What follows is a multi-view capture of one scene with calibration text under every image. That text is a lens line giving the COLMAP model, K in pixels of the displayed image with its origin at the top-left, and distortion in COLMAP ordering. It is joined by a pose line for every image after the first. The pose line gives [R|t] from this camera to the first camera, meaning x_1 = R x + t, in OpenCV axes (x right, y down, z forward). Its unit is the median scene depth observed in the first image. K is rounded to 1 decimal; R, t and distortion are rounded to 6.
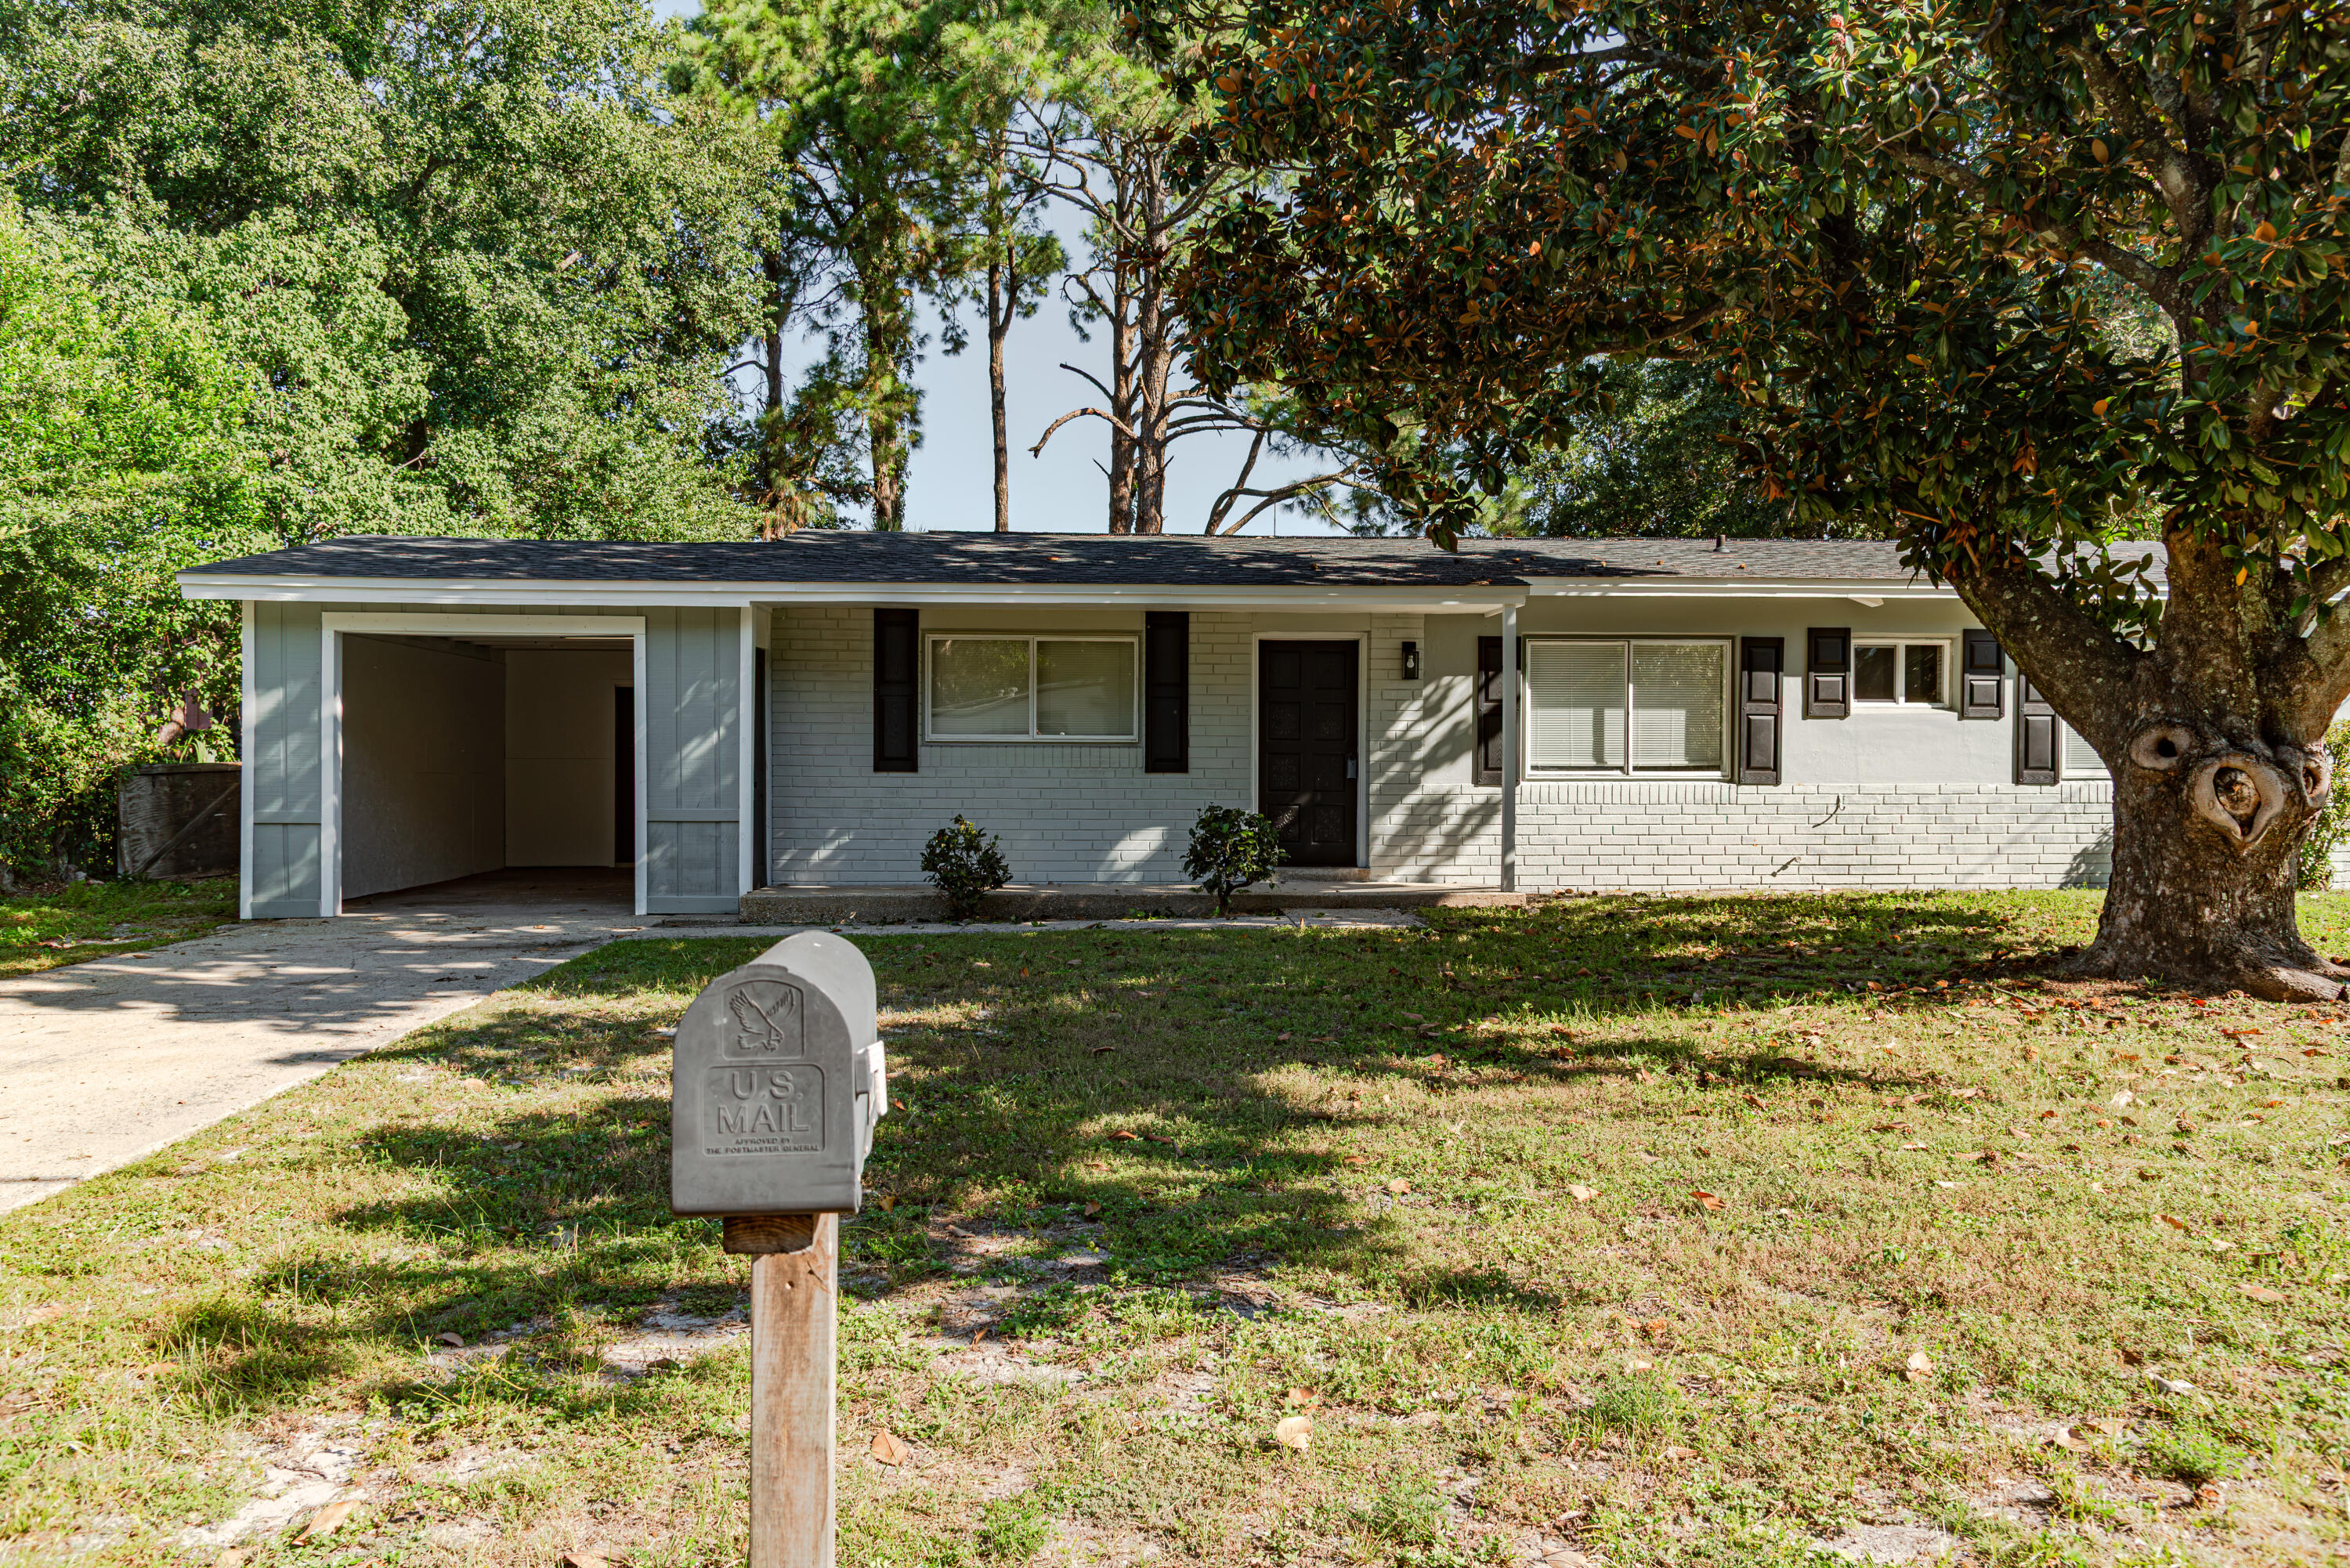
lens RADIAL K [[1754.8, 0, 1175.0], [0, 1754.8, 784.0], [0, 0, 1]] dist [0.007461, 0.001412]
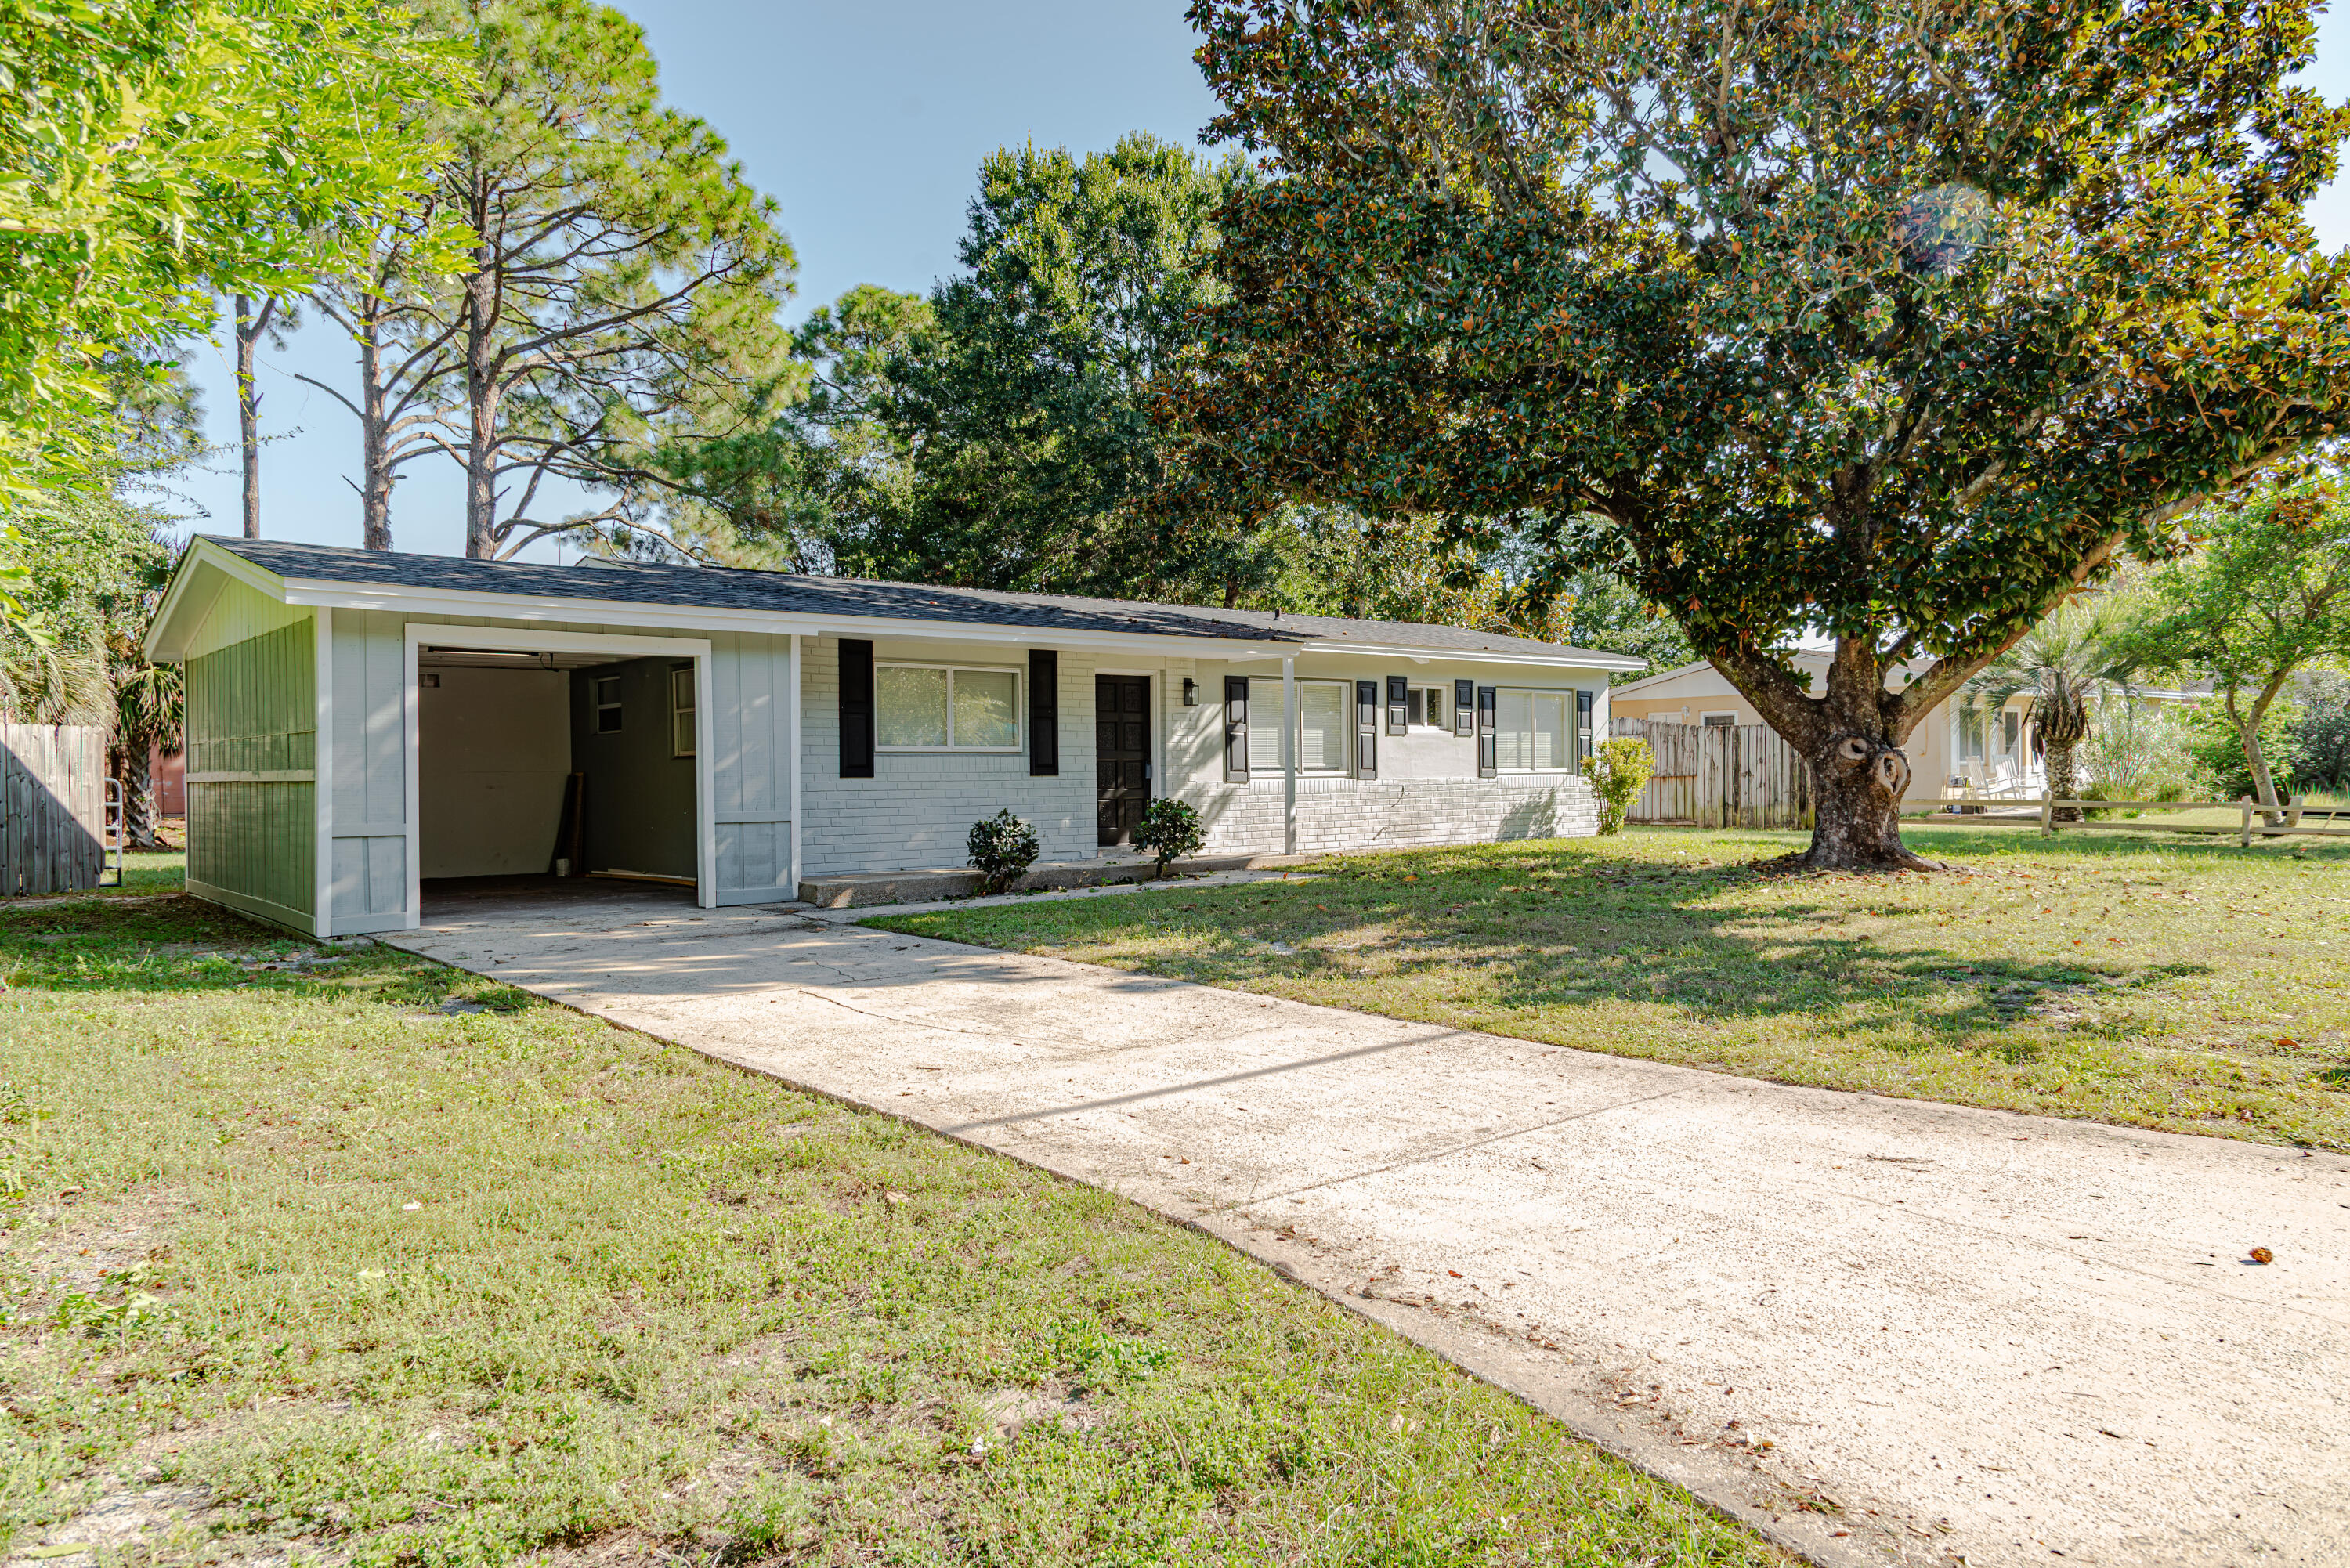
lens RADIAL K [[1565.4, 0, 1175.0], [0, 1565.4, 784.0], [0, 0, 1]] dist [0.008322, -0.001556]
pose [[0.799331, -0.014909, 0.600706, -0.601427], [0.020362, 0.999790, -0.002280, 0.003982], [-0.600546, 0.014054, 0.799467, 0.029110]]
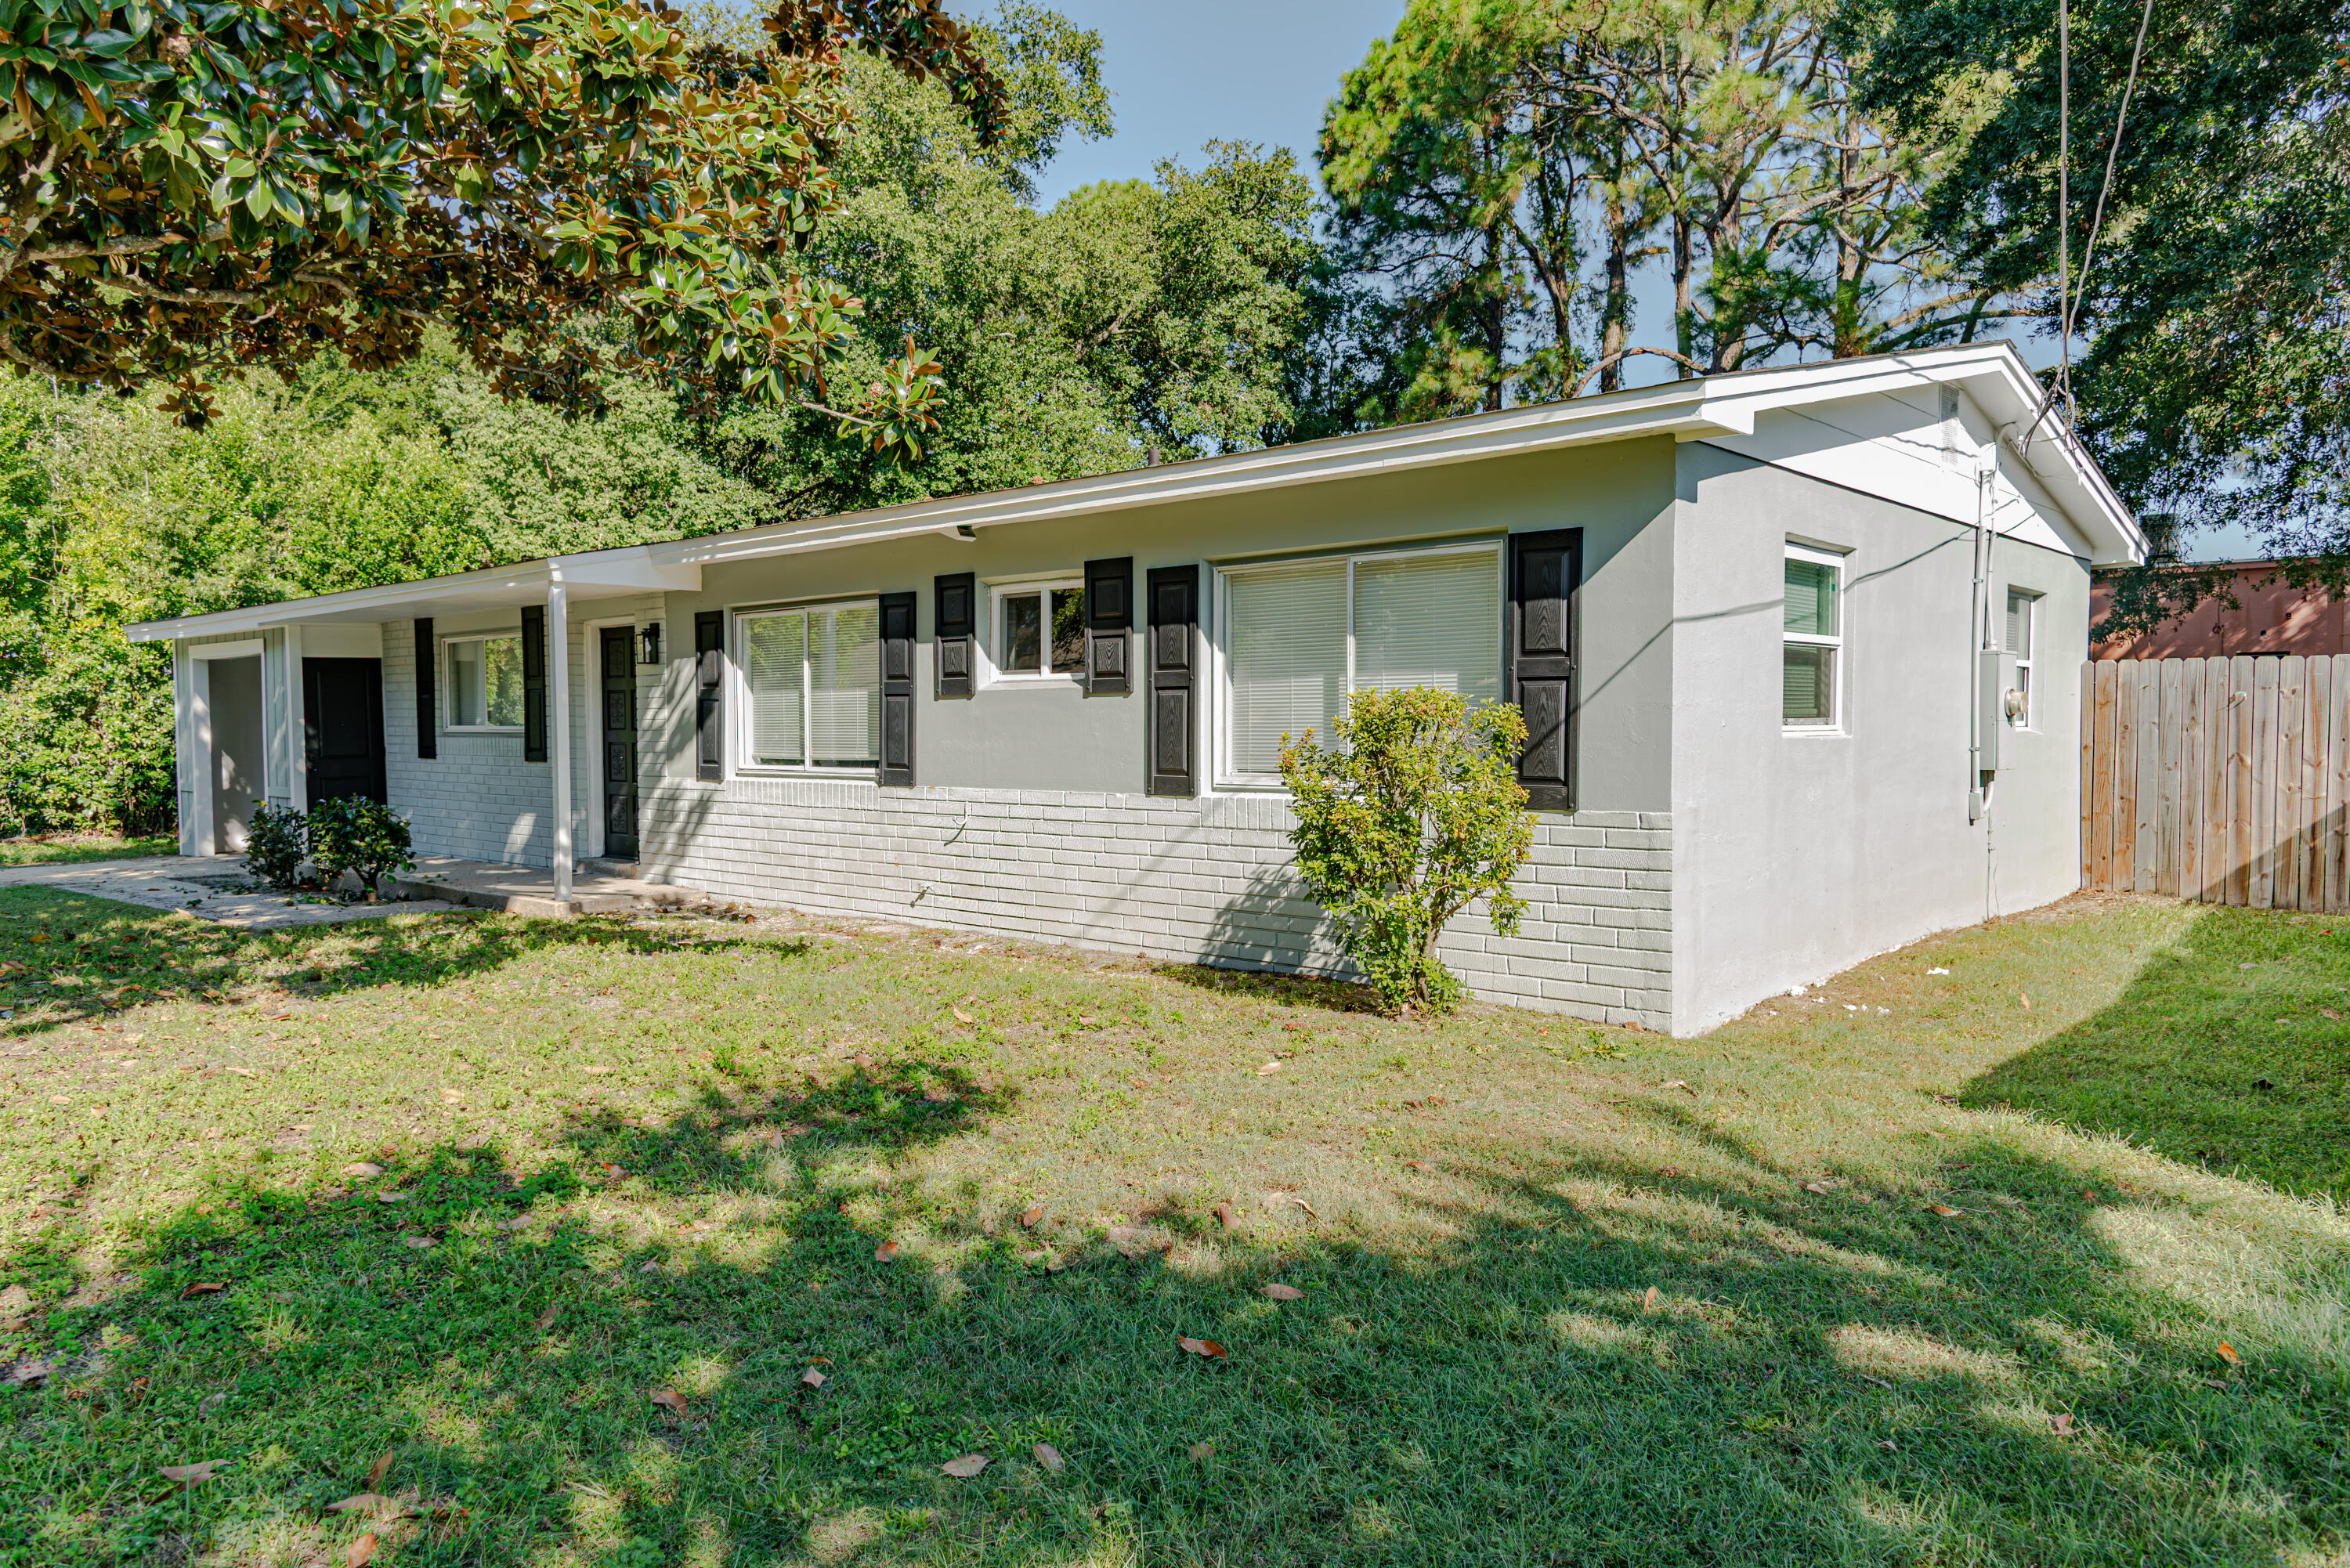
lens RADIAL K [[1565.4, 0, 1175.0], [0, 1565.4, 784.0], [0, 0, 1]] dist [0.008322, -0.001556]
pose [[0.699605, 0.022688, -0.714170, 0.906658], [-0.002805, 0.999575, 0.029007, -0.021012], [0.714525, -0.018291, 0.699371, 0.607722]]
